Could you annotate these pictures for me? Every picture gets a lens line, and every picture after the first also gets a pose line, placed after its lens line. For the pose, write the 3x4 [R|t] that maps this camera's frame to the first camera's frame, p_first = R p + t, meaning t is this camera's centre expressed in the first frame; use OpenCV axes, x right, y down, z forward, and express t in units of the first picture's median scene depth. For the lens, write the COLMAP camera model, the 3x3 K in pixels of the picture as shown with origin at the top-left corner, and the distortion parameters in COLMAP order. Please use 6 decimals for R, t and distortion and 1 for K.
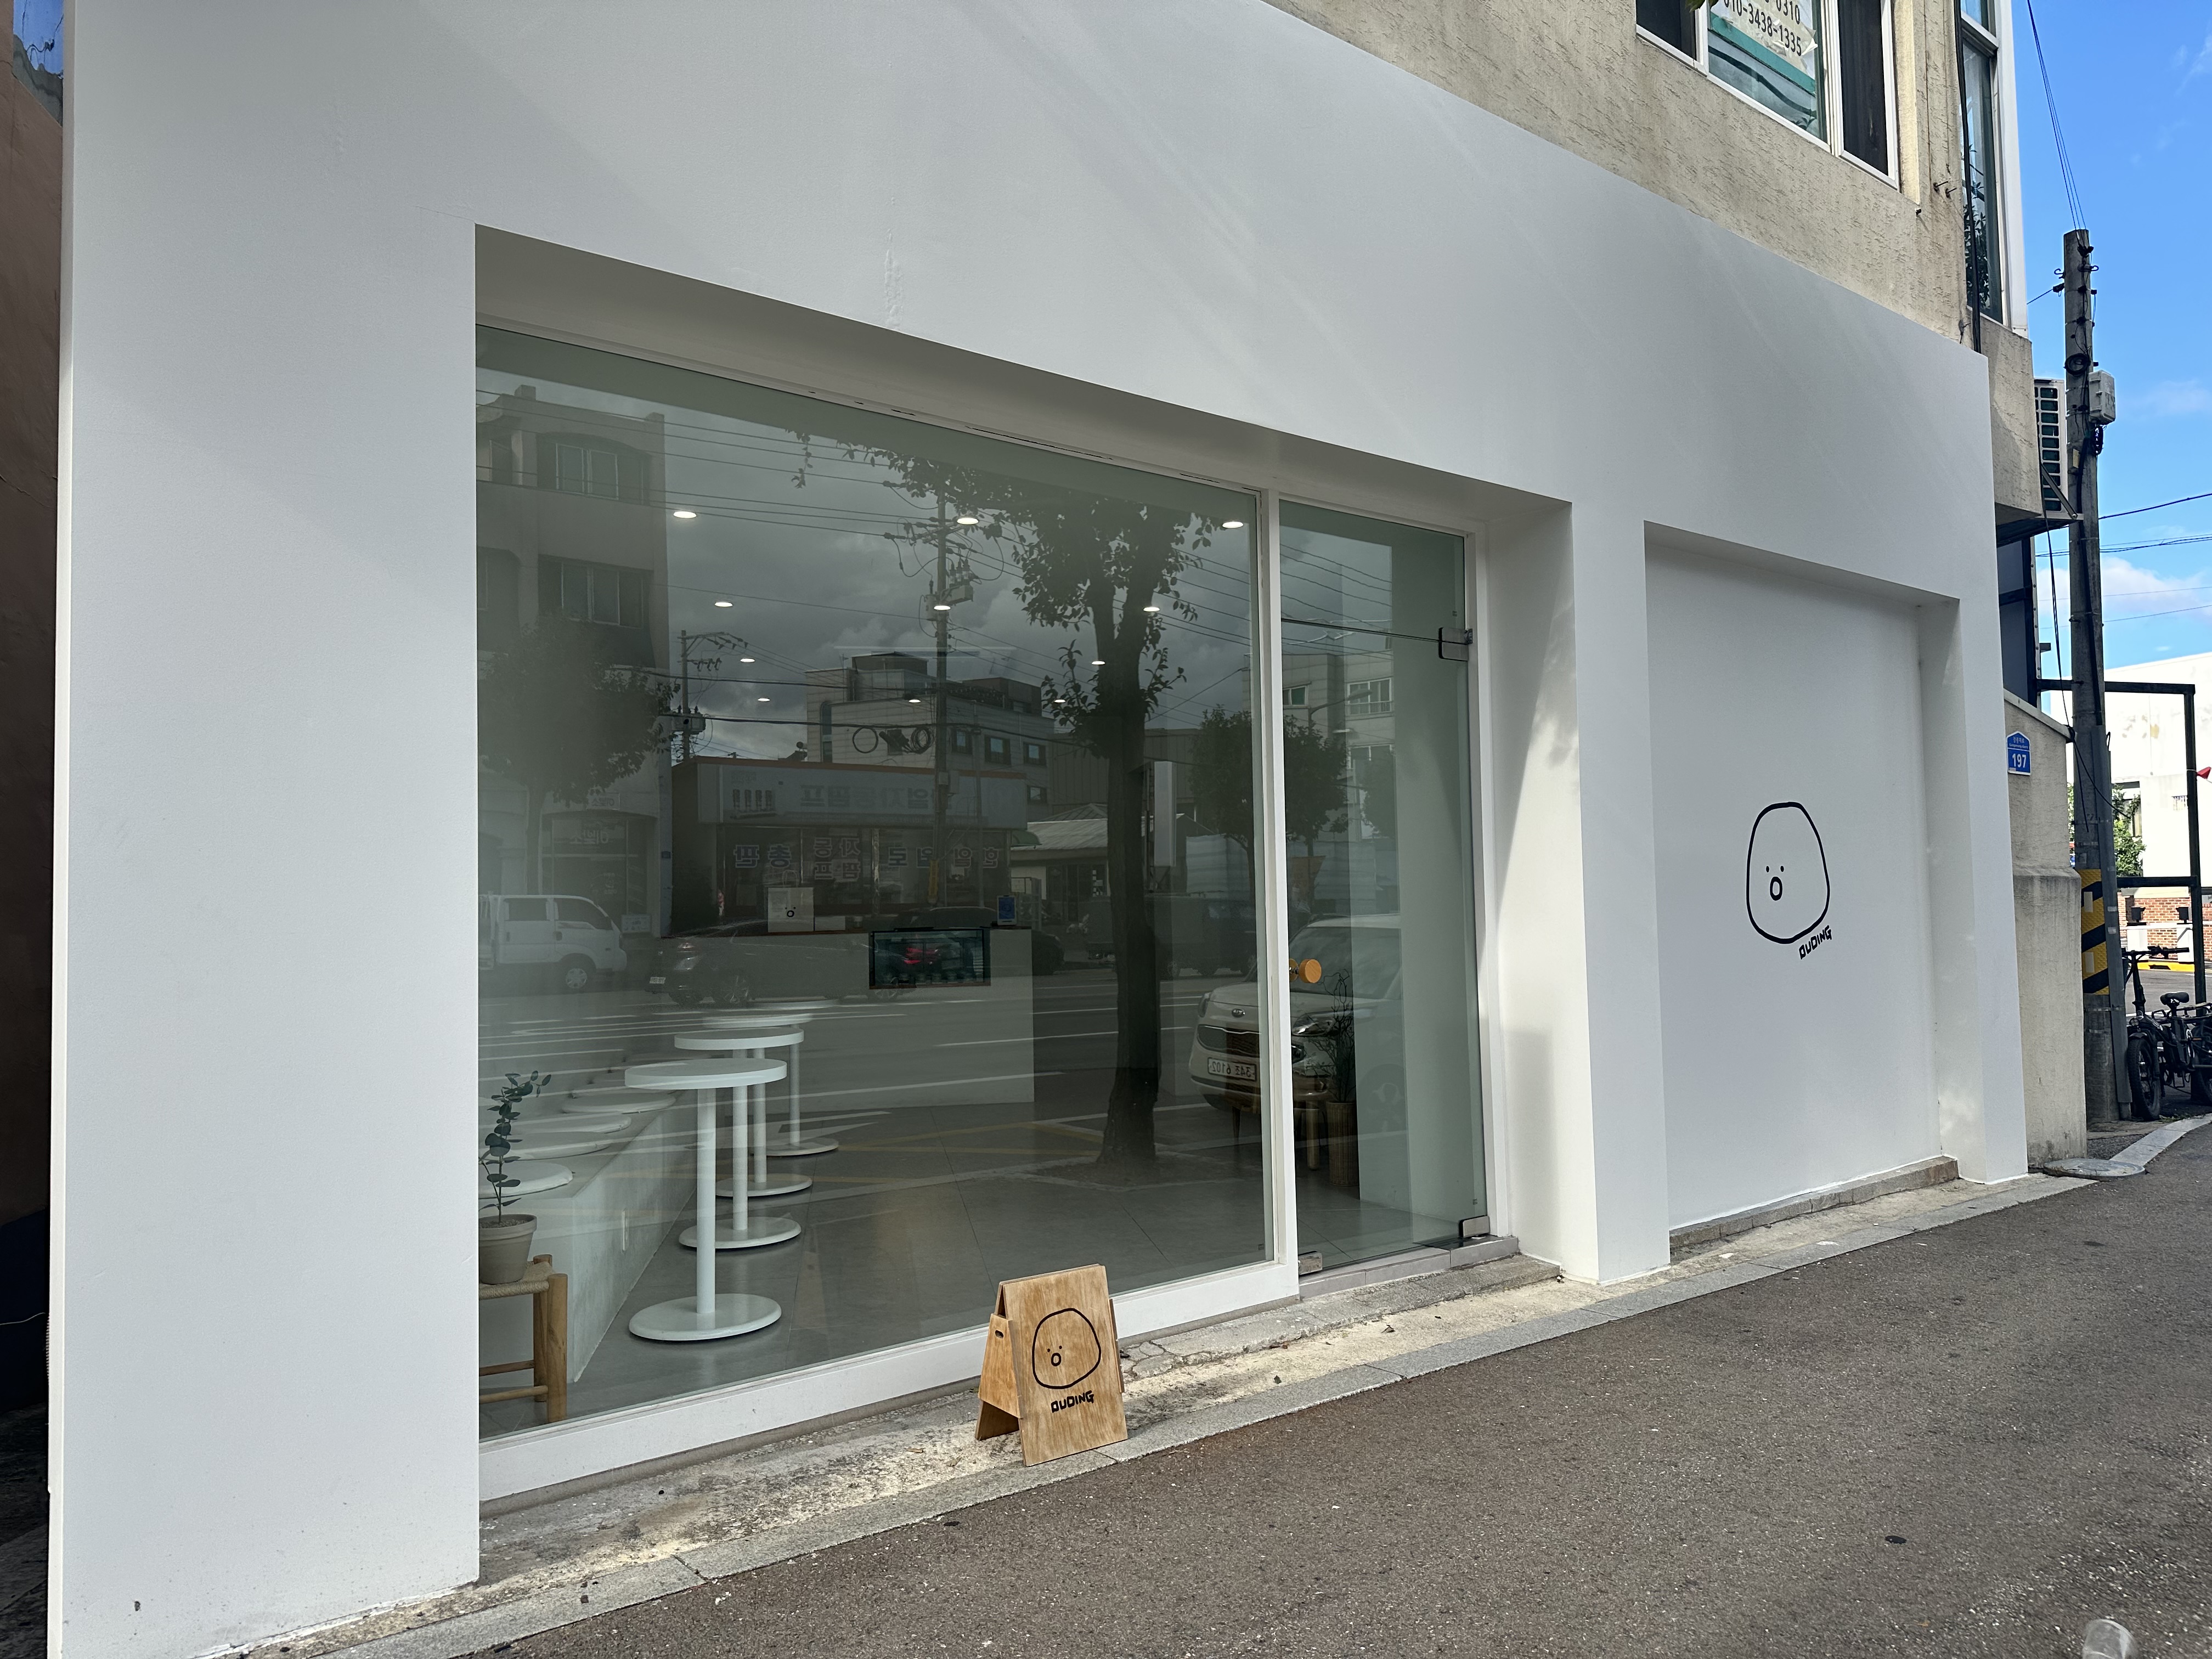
lens RADIAL K [[1530.7, 0, 1097.3], [0, 1530.7, 834.0], [0, 0, 1]] dist [0.009024, -0.019127]
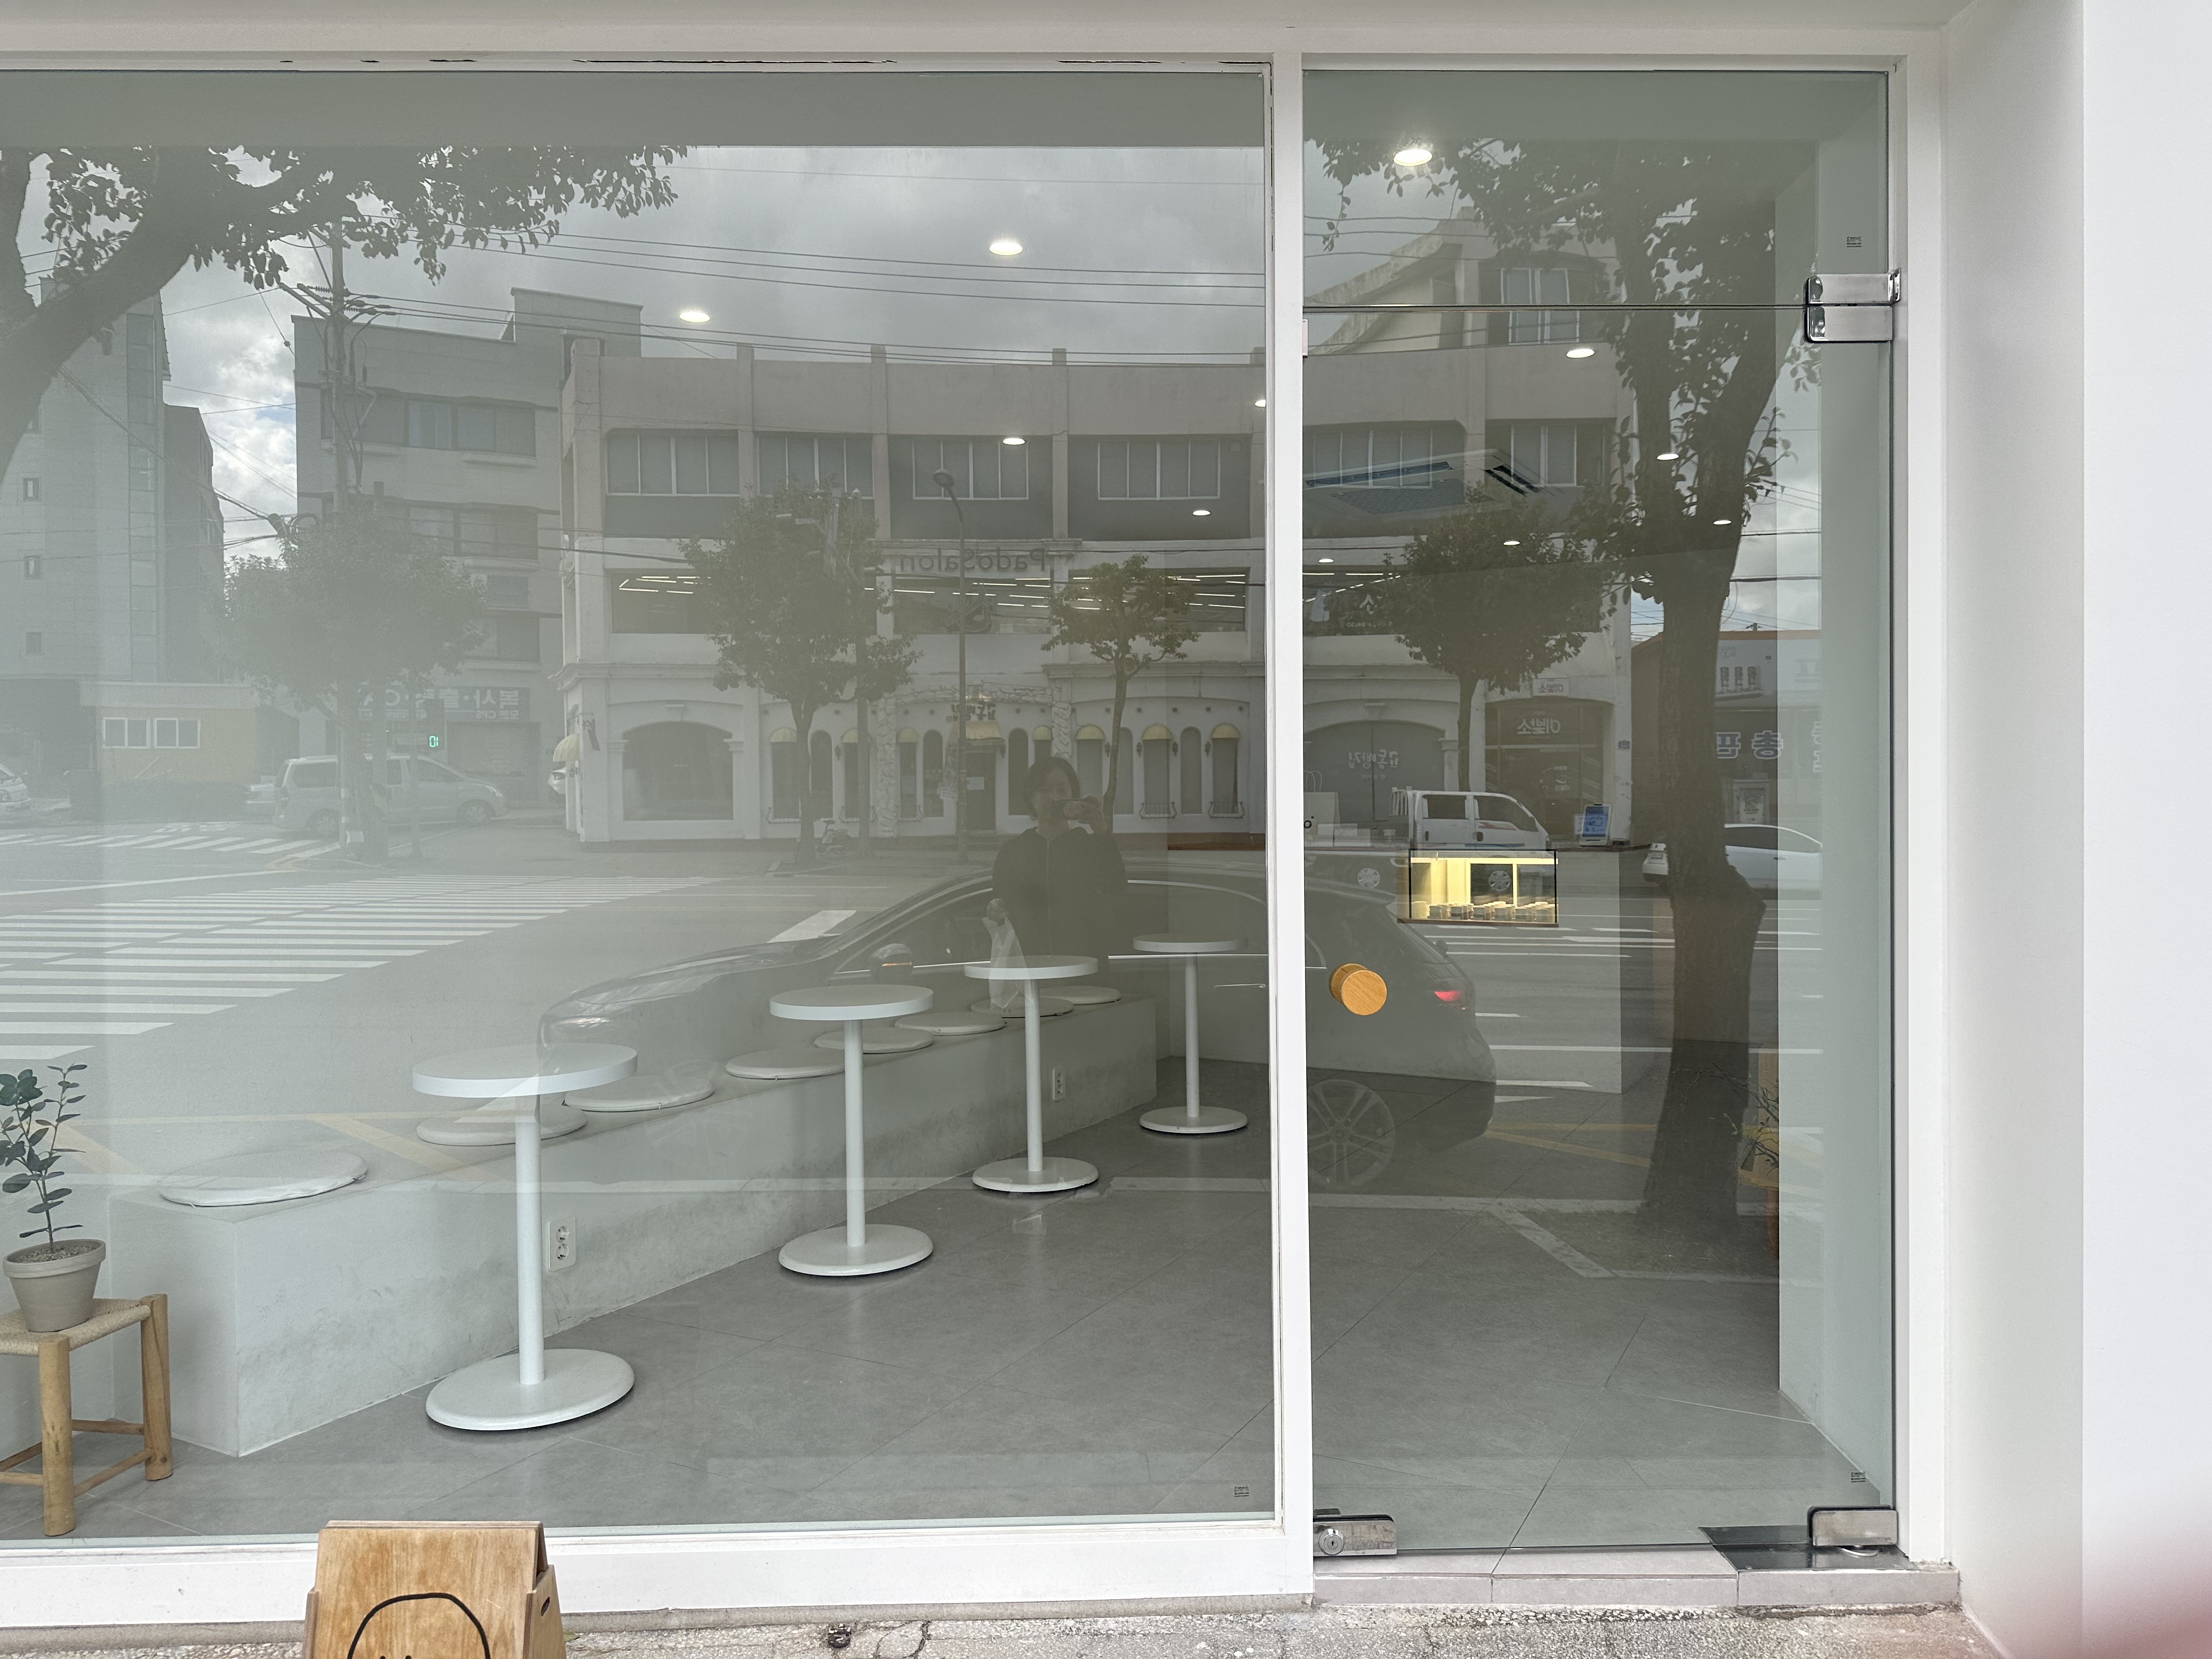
lens RADIAL K [[1530.7, 0, 1085.0], [0, 1530.7, 830.7], [0, 0, 1]] dist [0.009024, -0.019127]
pose [[0.791657, 0.016313, -0.610748, 0.389333], [0.028220, 0.997600, 0.063224, 0.000308], [0.610314, -0.067287, 0.789297, 0.548760]]
